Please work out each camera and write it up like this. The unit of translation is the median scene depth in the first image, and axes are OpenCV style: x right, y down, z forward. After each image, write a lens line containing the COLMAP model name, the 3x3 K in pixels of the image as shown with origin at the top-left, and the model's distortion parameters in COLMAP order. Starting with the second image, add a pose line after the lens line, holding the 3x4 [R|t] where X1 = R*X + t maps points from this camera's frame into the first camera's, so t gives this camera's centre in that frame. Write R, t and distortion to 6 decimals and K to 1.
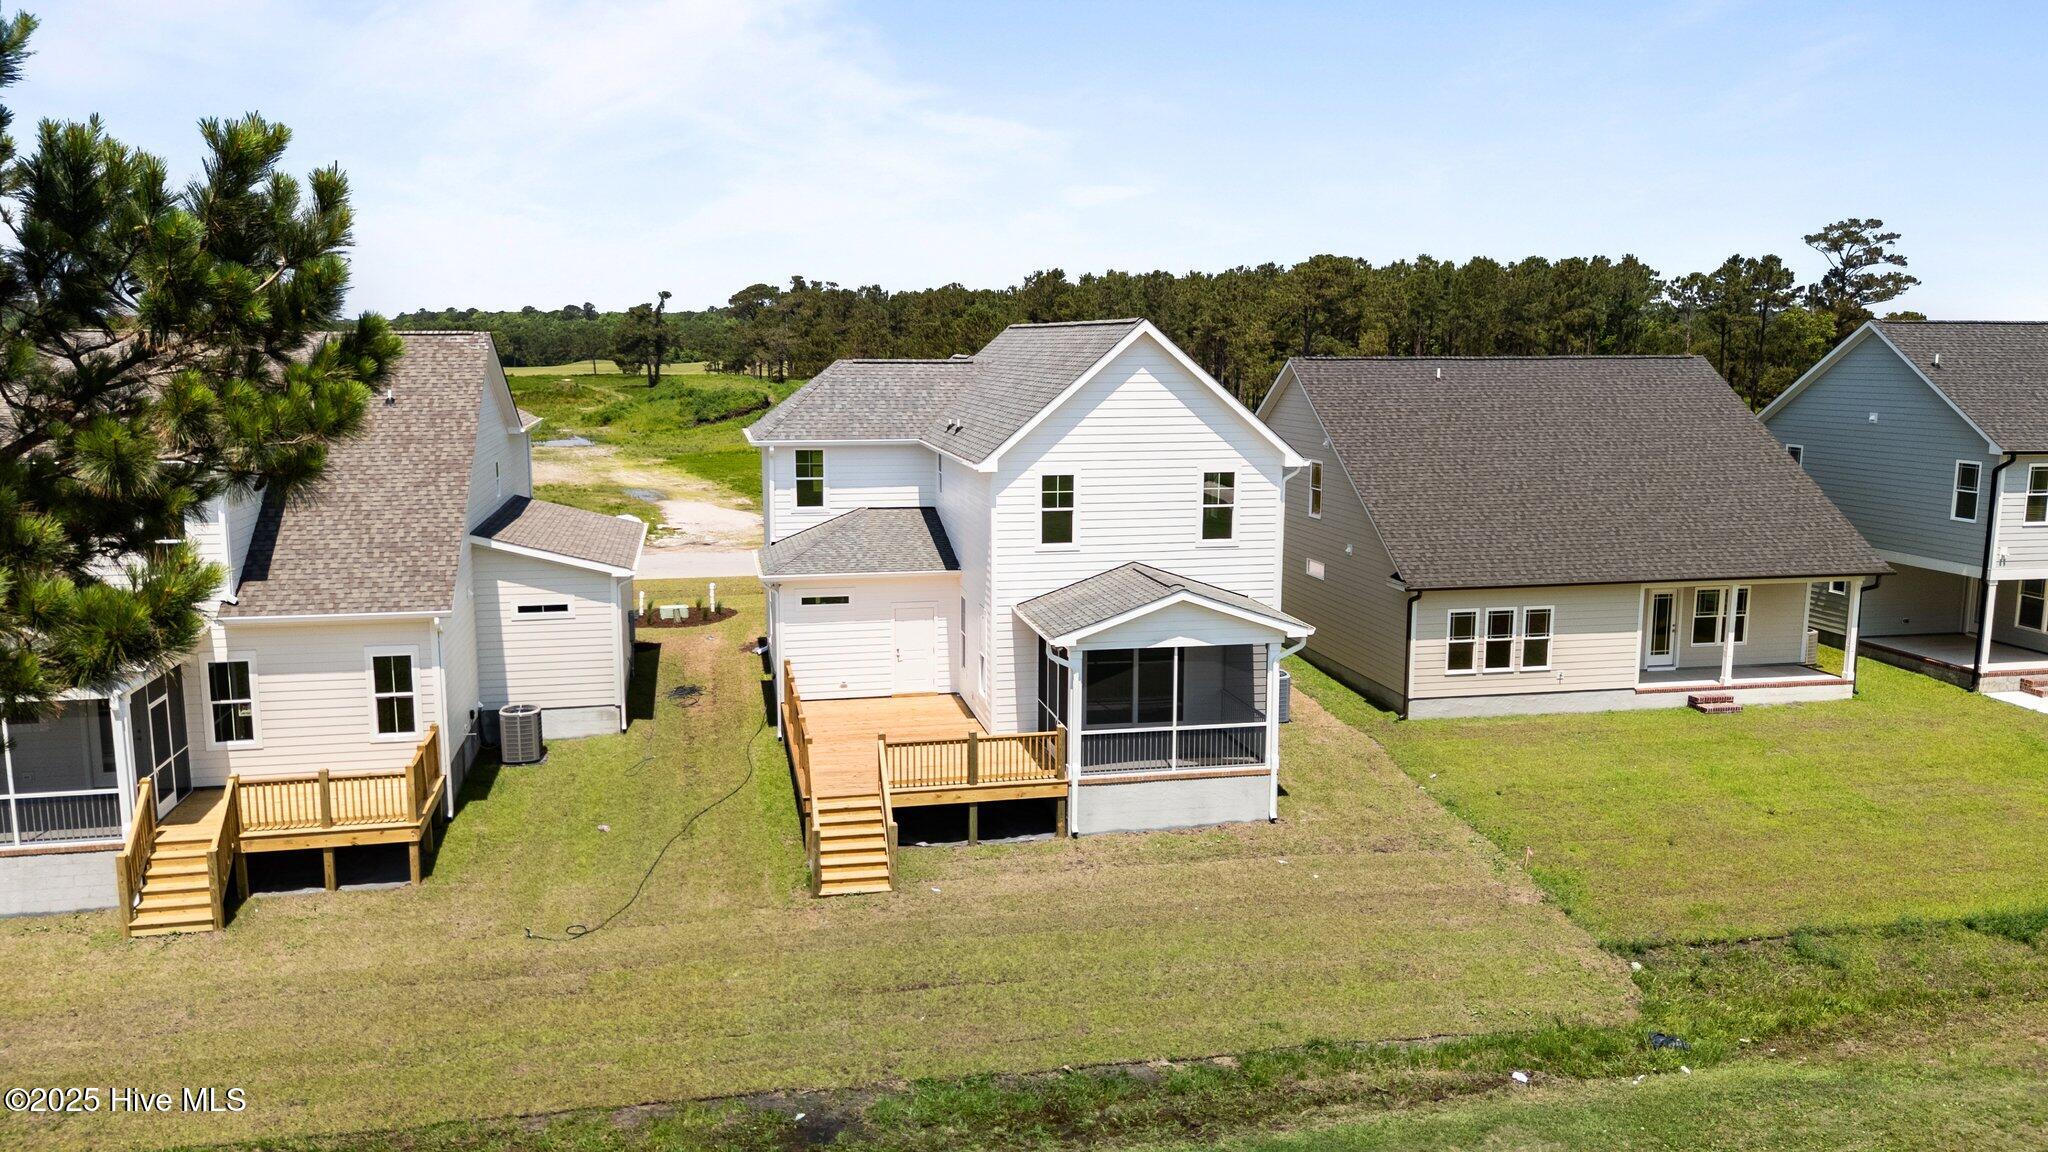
lens RADIAL K [[1498.7, 0, 1023.2], [0, 1498.7, 576.7], [0, 0, 1]] dist [0.083844, -0.094559]
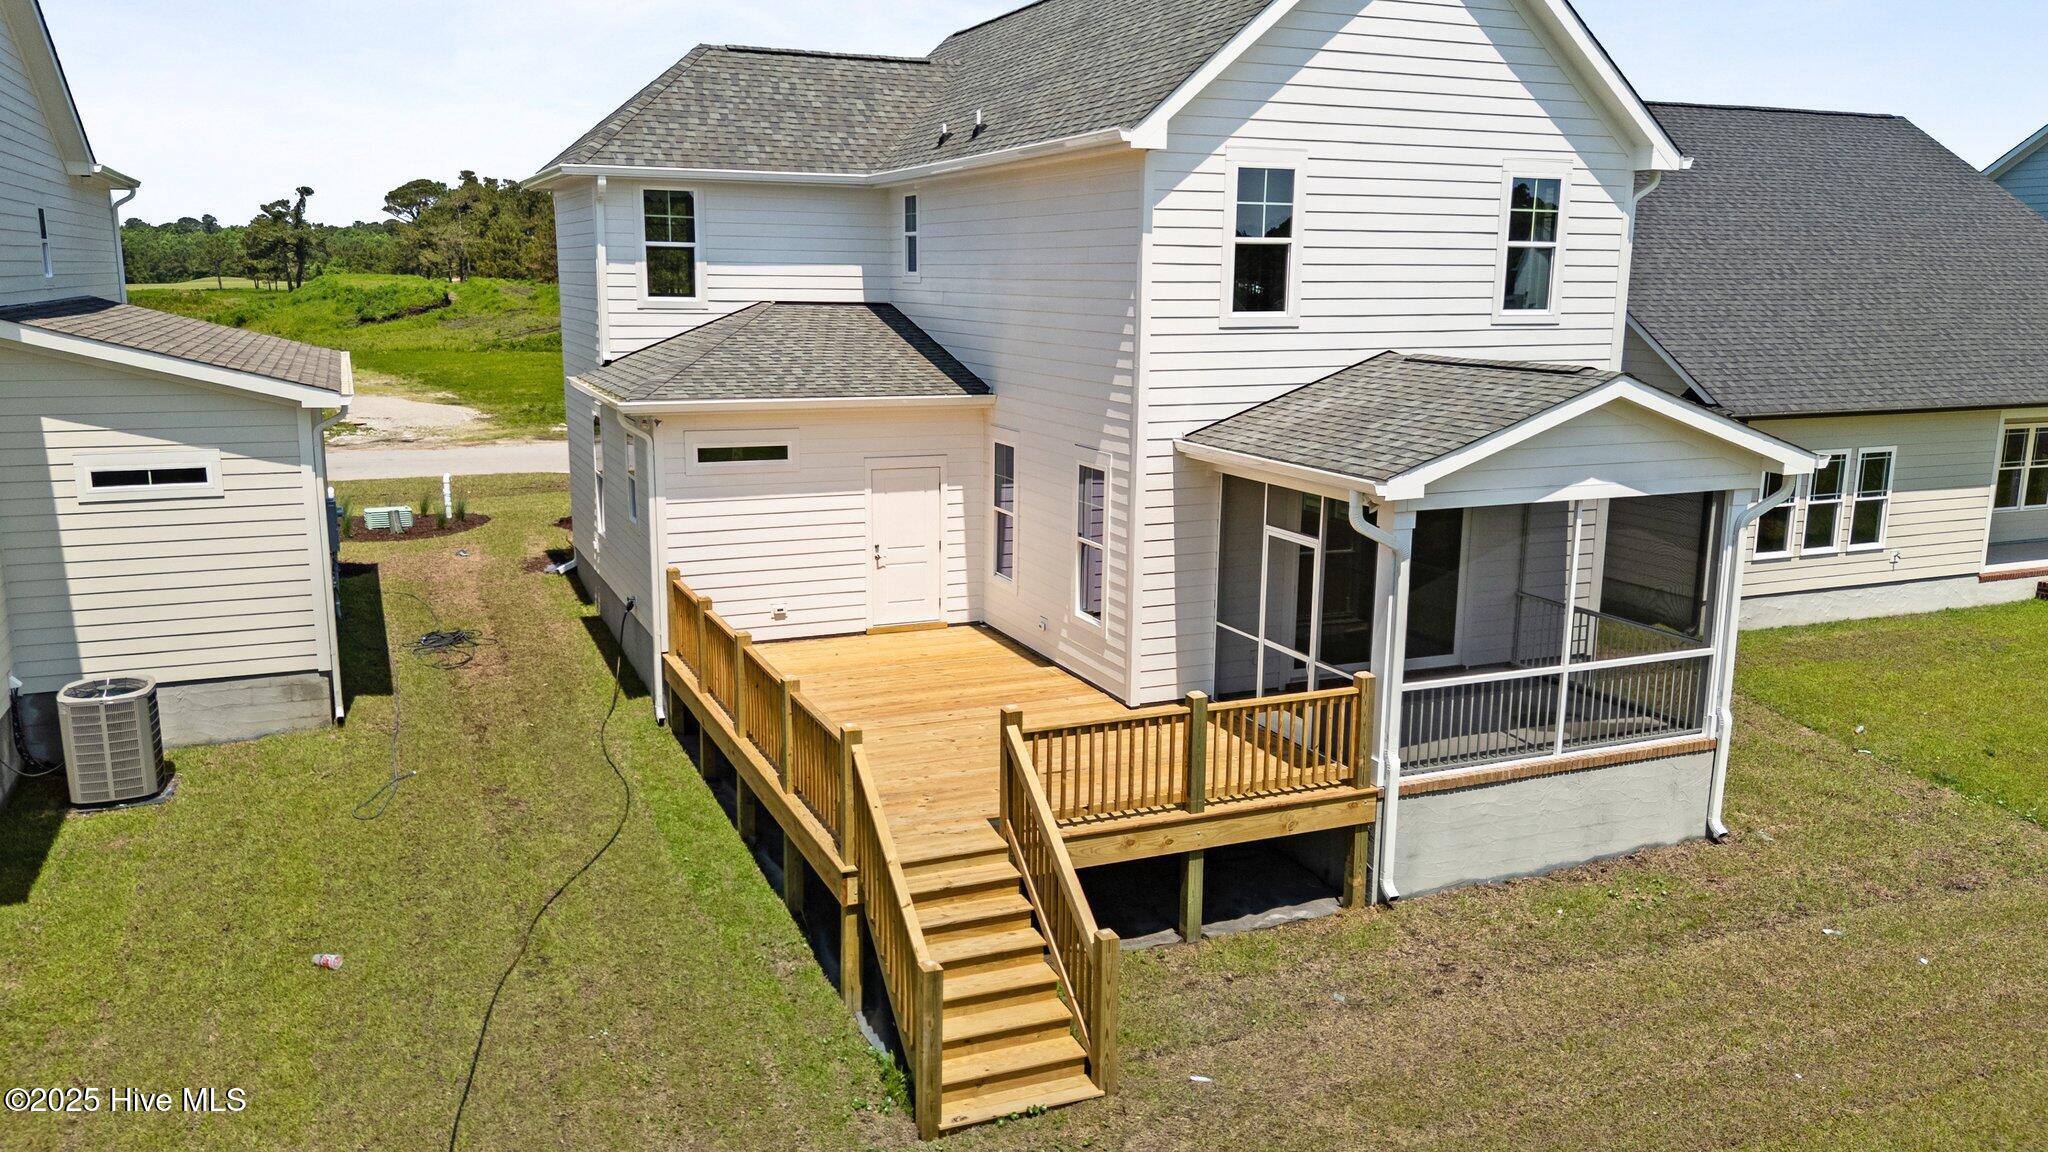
lens RADIAL K [[1509.7, 0, 1020.1], [0, 1509.7, 581.4], [0, 0, 1]] dist [0.078636, -0.105890]
pose [[0.979859, -0.033771, 0.196815, -0.151172], [0.024984, 0.998584, 0.046960, 0.040271], [-0.198122, -0.041097, 0.979315, 0.491490]]
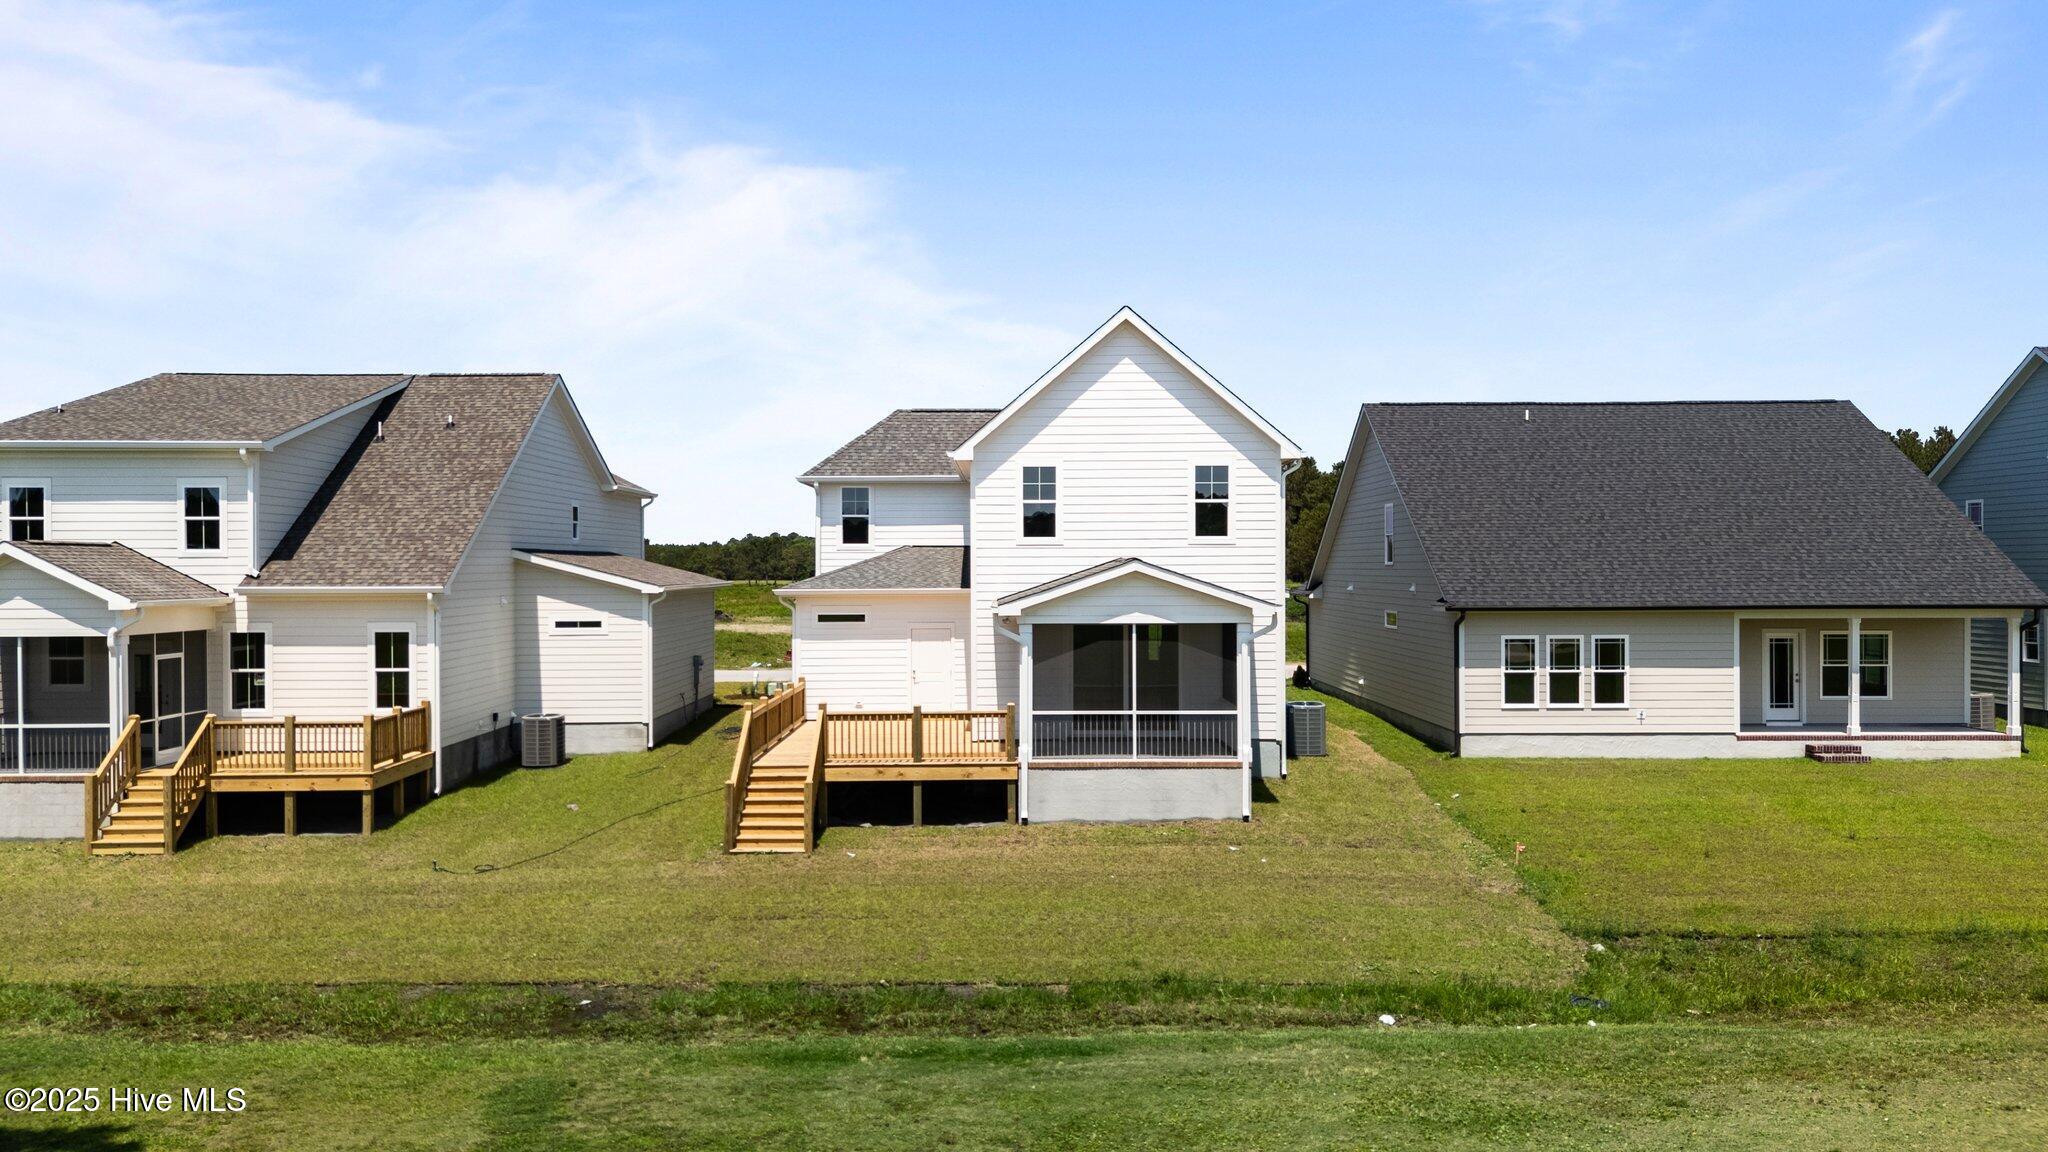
lens RADIAL K [[1498.7, 0, 1023.2], [0, 1498.7, 576.7], [0, 0, 1]] dist [0.083844, -0.094559]
pose [[0.980367, -0.004988, -0.197119, 0.194851], [-0.024311, 0.988996, -0.145934, 0.139130], [0.195678, 0.147861, 0.969457, 0.054244]]
